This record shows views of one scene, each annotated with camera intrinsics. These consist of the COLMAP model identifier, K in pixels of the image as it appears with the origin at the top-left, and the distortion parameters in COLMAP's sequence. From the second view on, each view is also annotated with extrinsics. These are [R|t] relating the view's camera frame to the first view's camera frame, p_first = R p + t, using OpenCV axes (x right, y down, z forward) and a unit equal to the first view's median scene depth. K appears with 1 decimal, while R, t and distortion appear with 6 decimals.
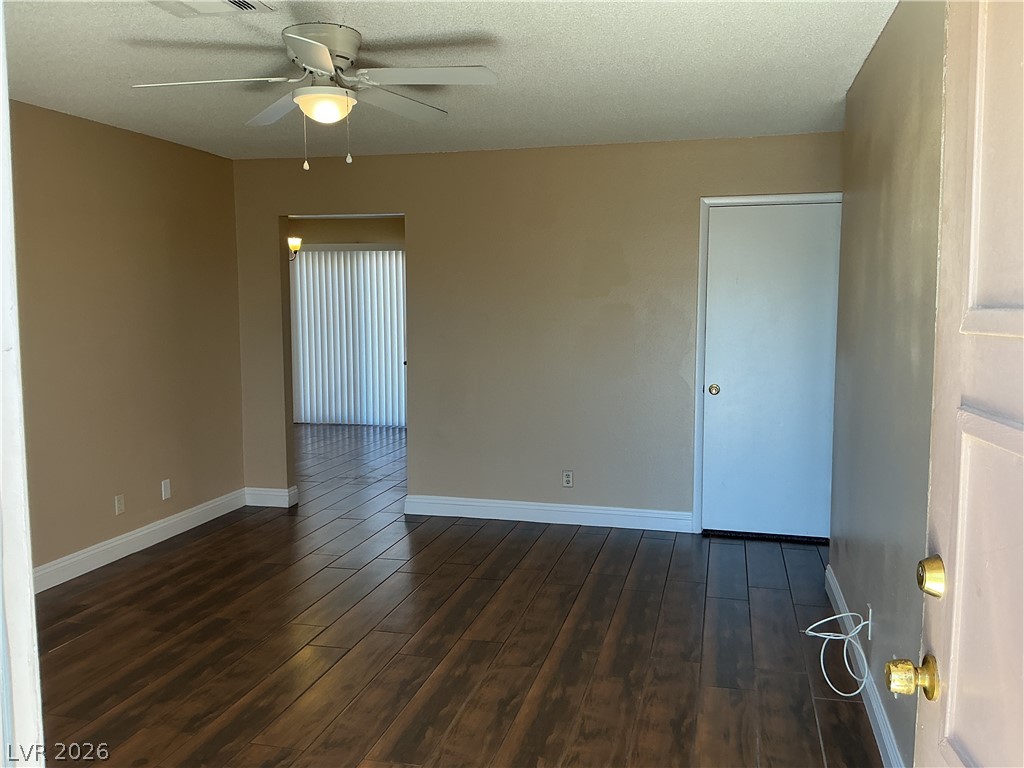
lens RADIAL K [[849.5, 0, 512.0], [0, 849.5, 384.0], [0, 0, 1]] dist [0.150629, -0.304607]
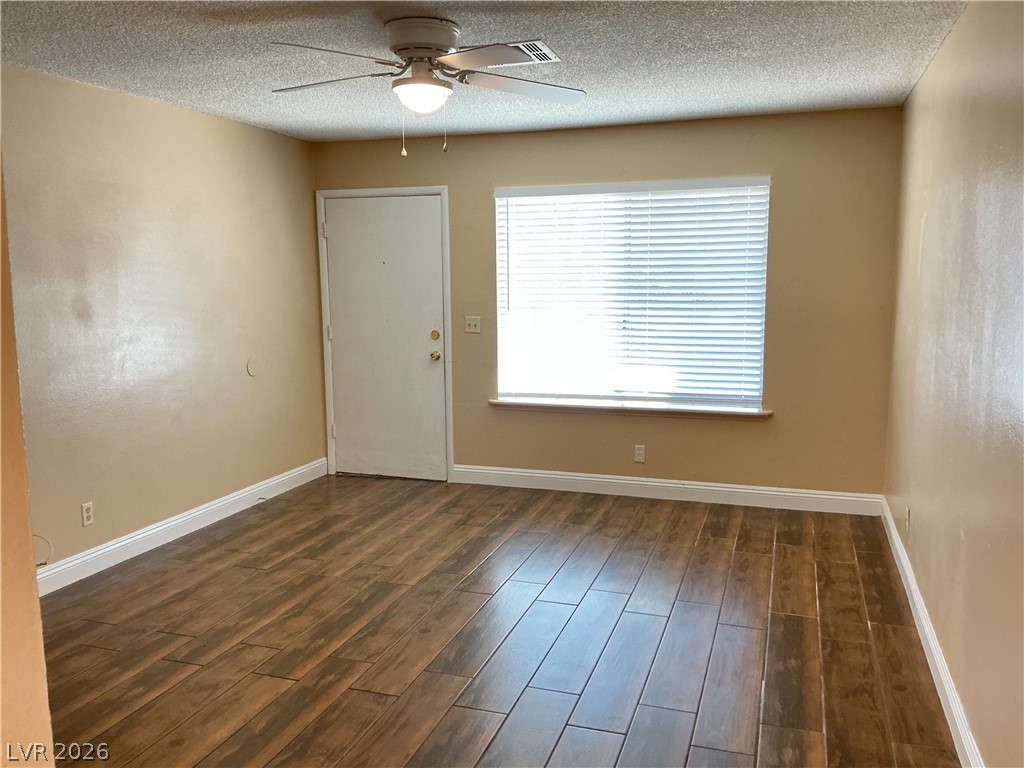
lens RADIAL K [[849.5, 0, 512.0], [0, 849.5, 384.0], [0, 0, 1]] dist [0.150629, -0.304607]
pose [[-0.997517, 0.003782, 0.070328, -0.381006], [0.019530, 0.974252, 0.224613, -0.204137], [-0.067668, 0.225429, -0.971907, 1.995325]]
